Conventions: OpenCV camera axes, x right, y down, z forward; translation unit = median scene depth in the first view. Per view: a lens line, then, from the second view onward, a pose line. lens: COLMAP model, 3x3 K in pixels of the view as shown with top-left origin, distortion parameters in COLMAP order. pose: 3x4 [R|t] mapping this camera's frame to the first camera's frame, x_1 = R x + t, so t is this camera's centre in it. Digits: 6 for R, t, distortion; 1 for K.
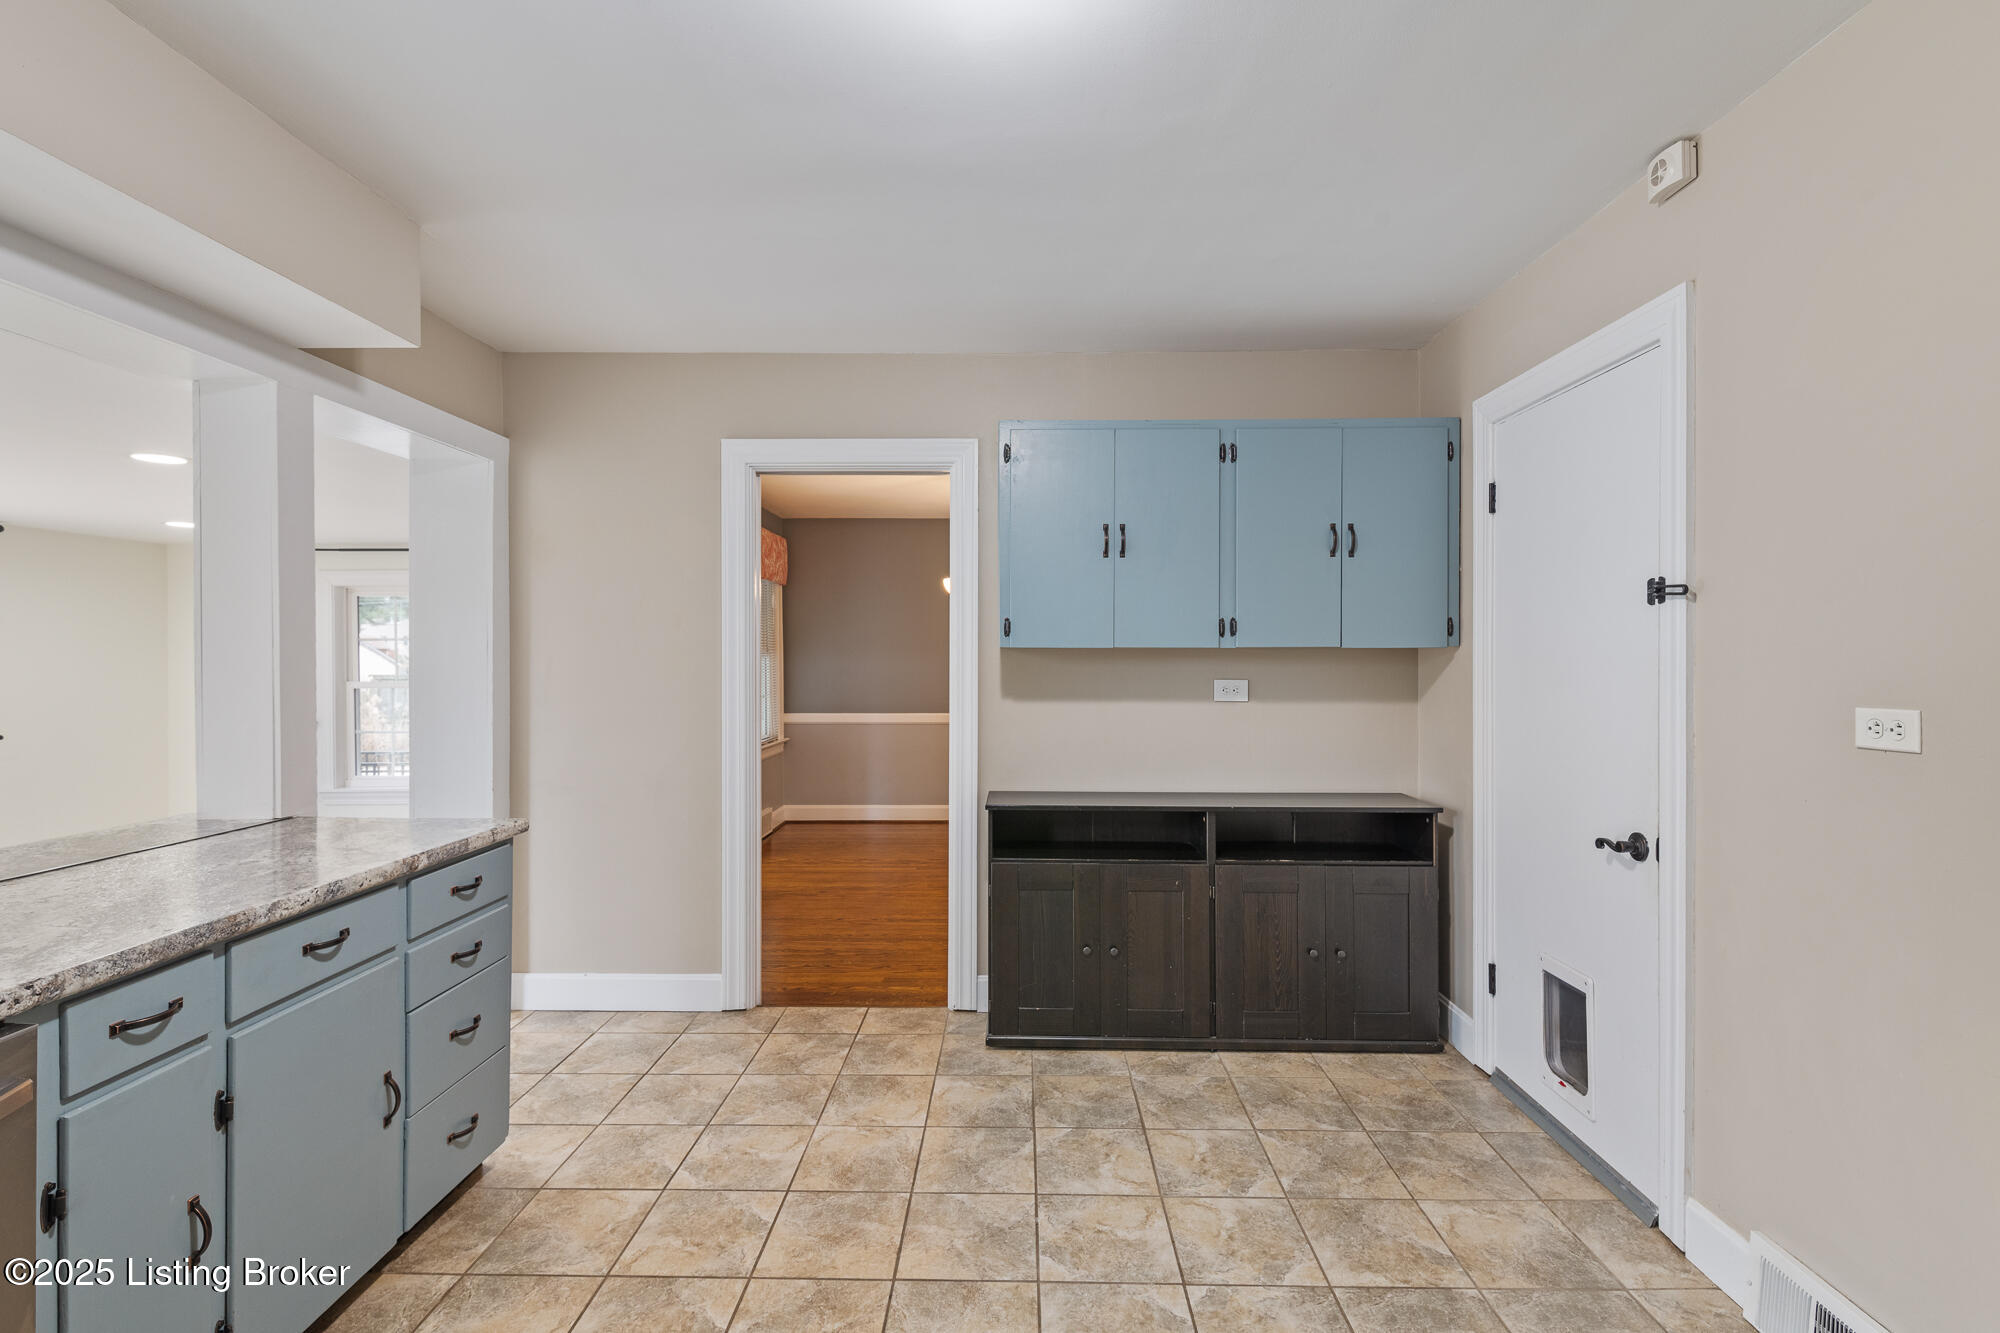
lens RADIAL K [[907.5, 0, 1001.9], [0, 907.5, 664.0], [0, 0, 1]] dist [0.000394, 0.000001]
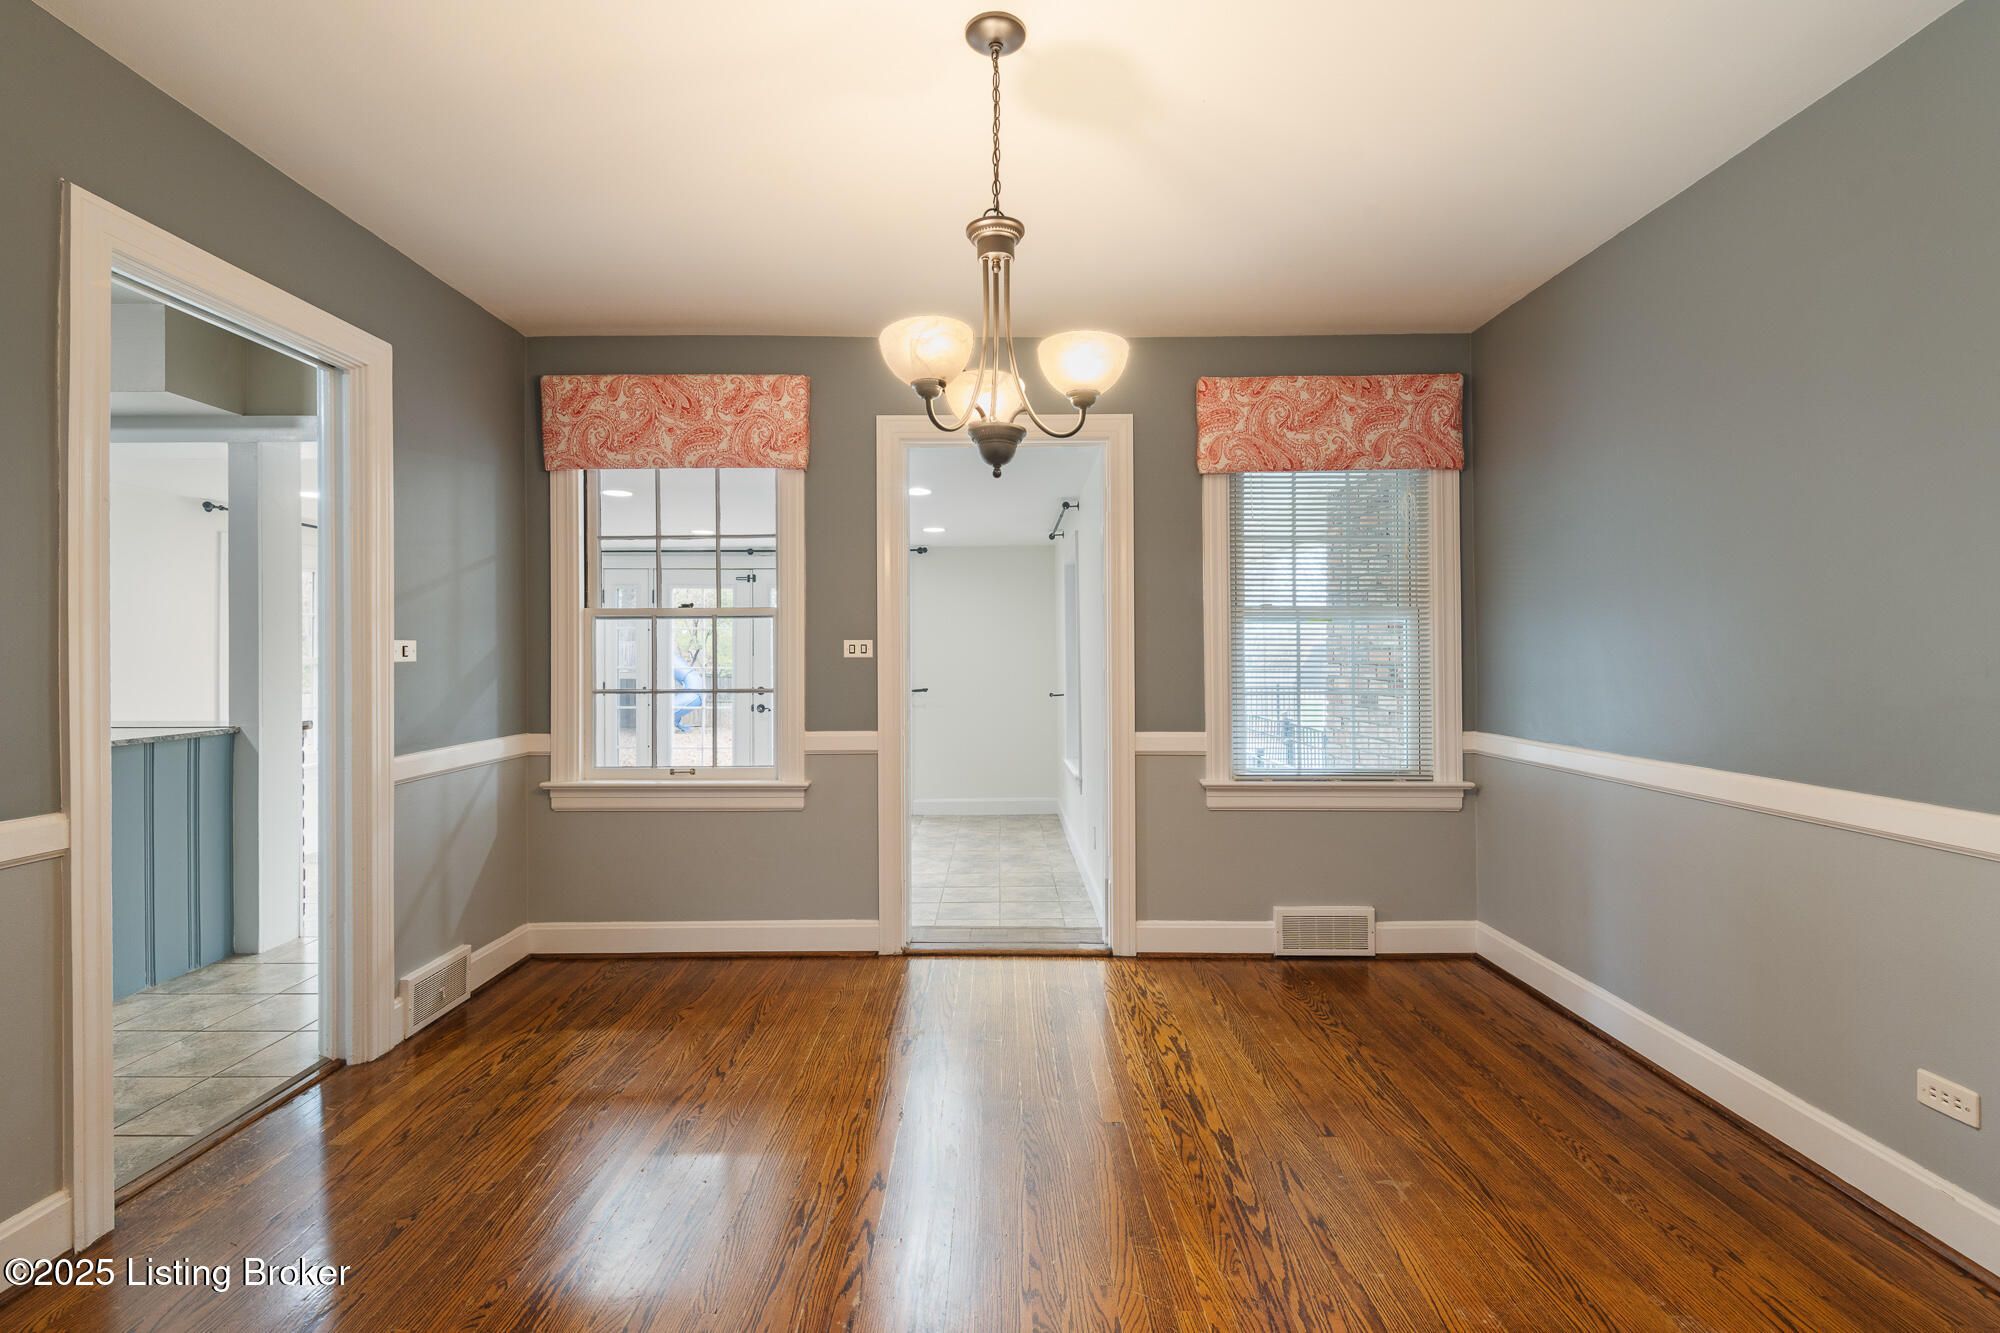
lens RADIAL K [[907.5, 0, 989.0], [0, 907.5, 661.5], [0, 0, 1]] dist [0.000394, 0.000001]
pose [[0.020383, -0.007240, -0.999766, 0.467217], [-0.000158, 0.999974, -0.007244, 0.041323], [0.999792, 0.000305, 0.020381, 1.412217]]
